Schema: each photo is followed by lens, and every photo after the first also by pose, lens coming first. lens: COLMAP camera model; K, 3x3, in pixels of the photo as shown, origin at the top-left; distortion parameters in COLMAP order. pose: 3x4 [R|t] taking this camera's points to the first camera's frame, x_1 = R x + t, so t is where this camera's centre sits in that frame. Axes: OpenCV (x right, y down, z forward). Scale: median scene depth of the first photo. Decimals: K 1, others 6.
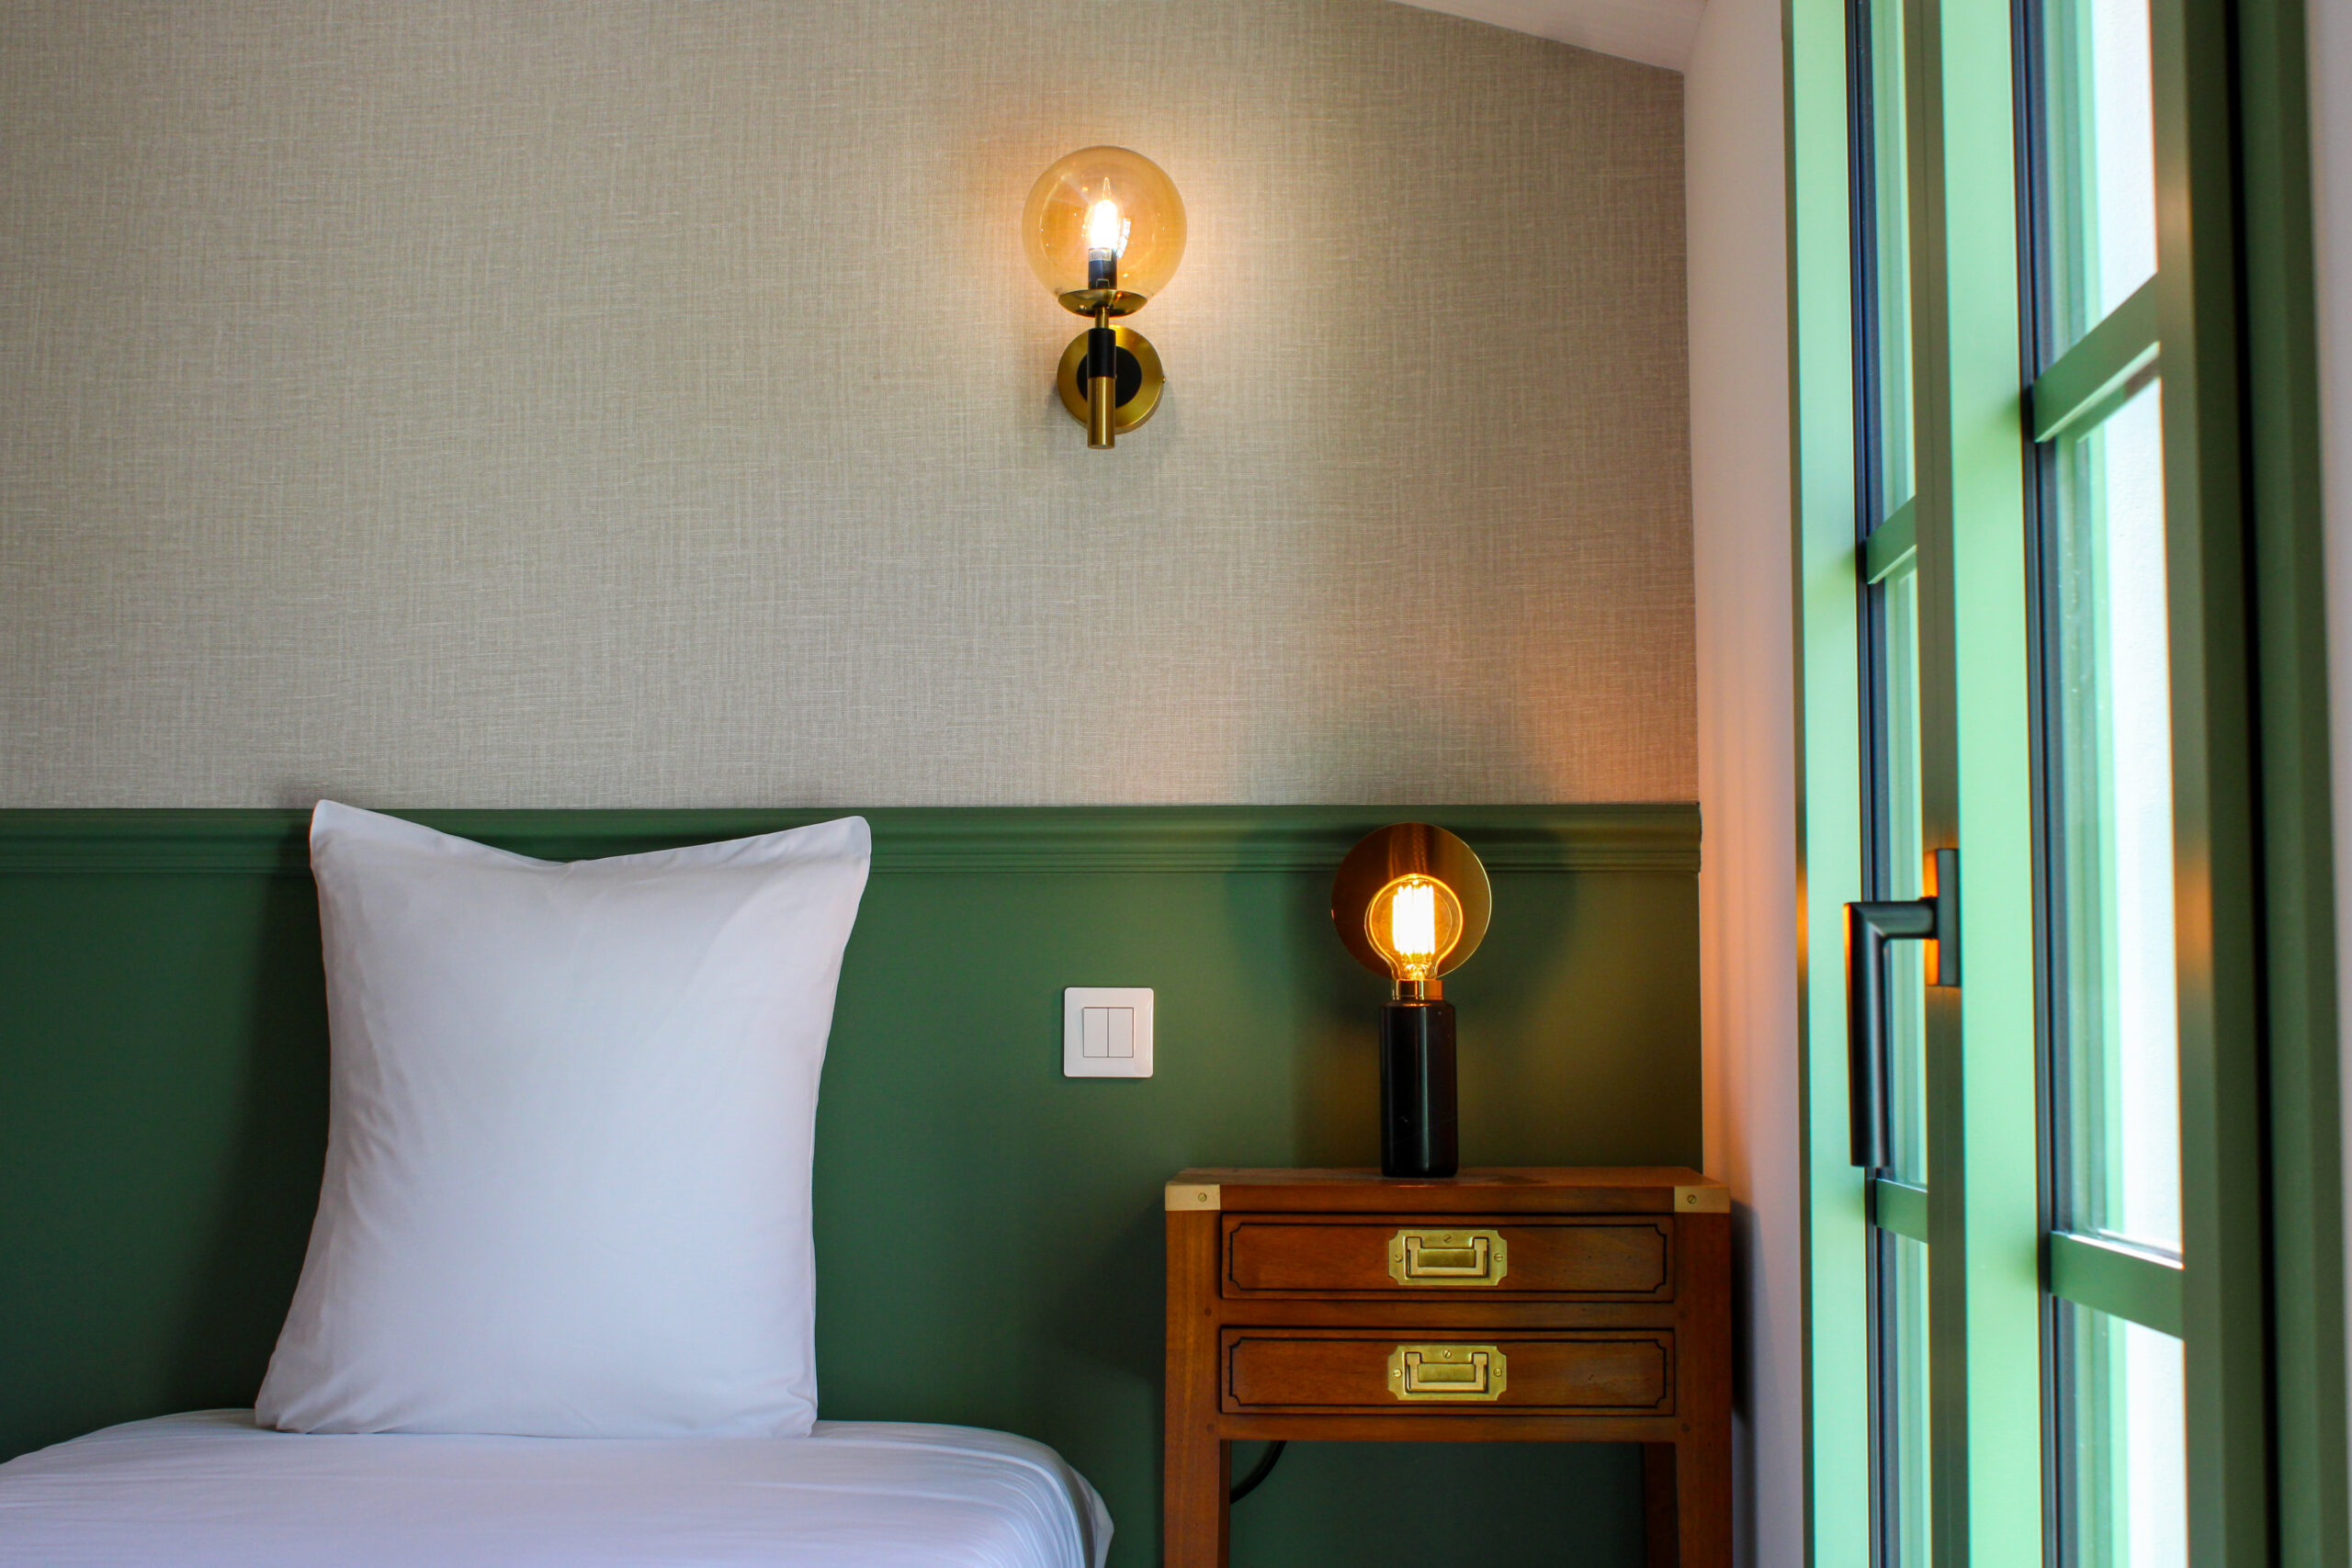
lens RADIAL K [[2960.3, 0, 1177.1], [0, 2960.3, 771.8], [0, 0, 1]] dist [-0.054776, 0.000000]
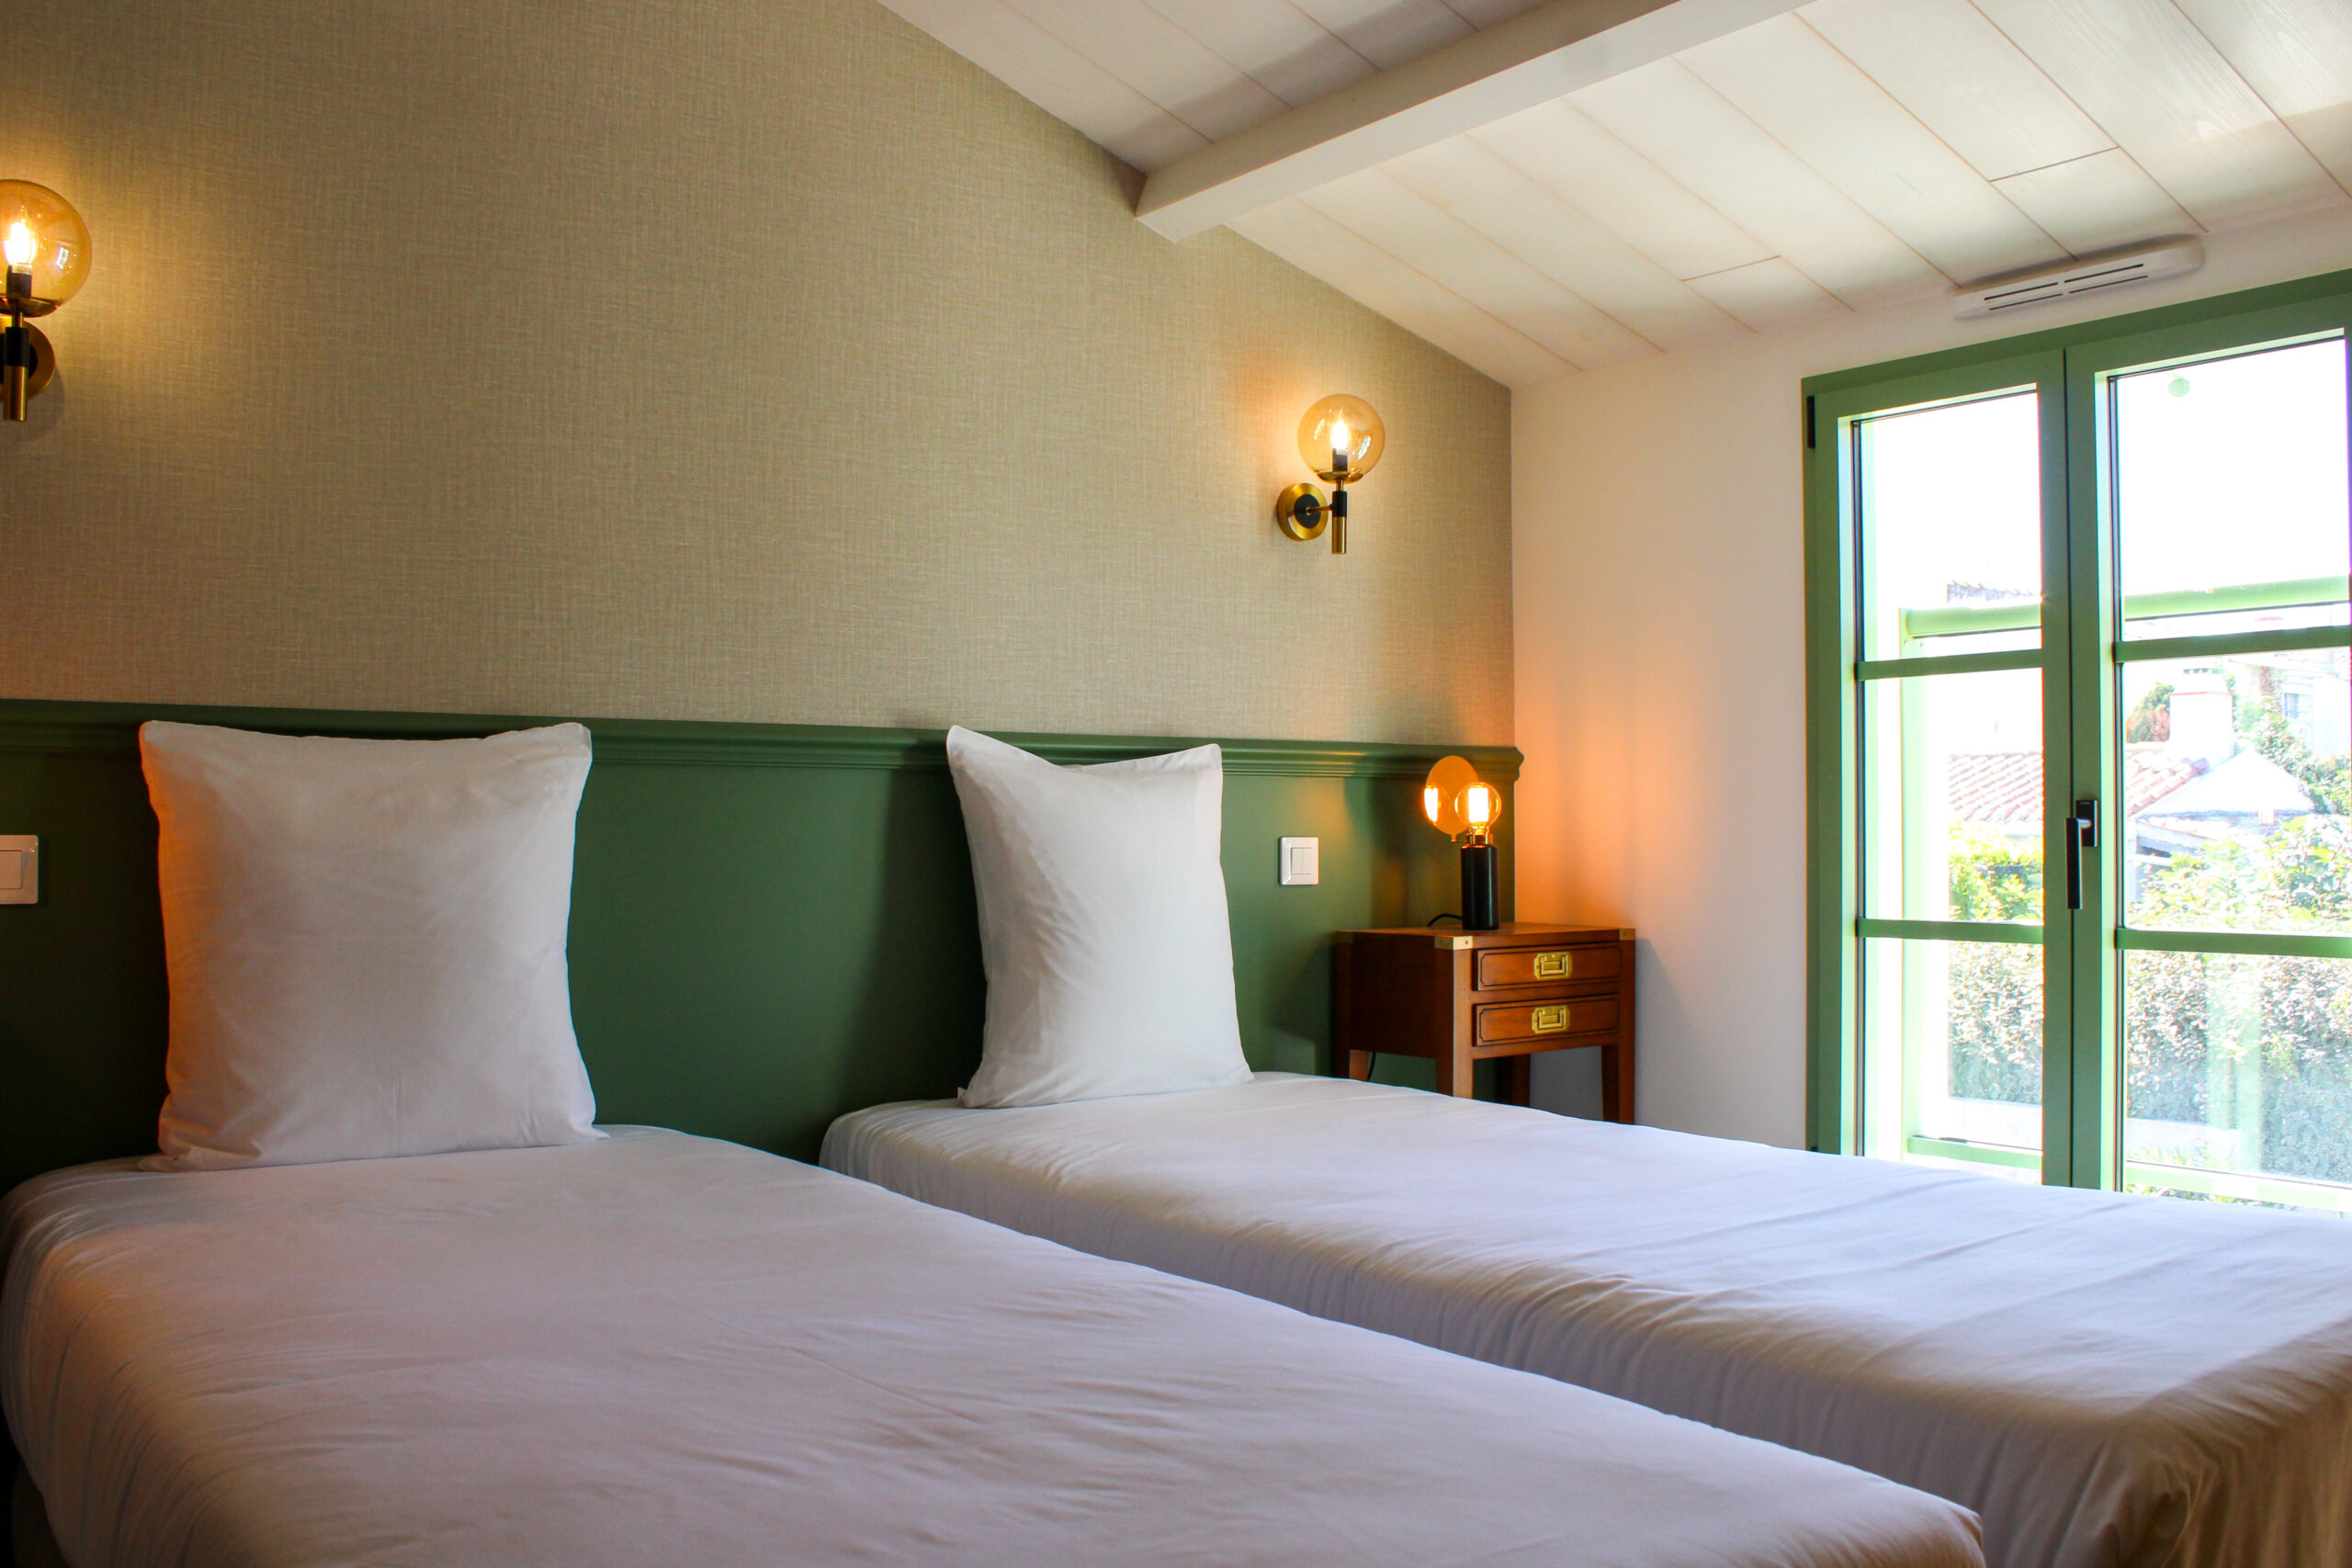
lens RADIAL K [[2026.2, 0, 1178.0], [0, 2026.2, 800.3], [0, 0, 1]] dist [-0.067060, 0.022076]
pose [[0.760823, 0.005306, 0.648938, -0.918712], [-0.047710, 0.997718, 0.047778, -0.008598], [-0.647203, -0.067311, 0.759340, 0.072442]]
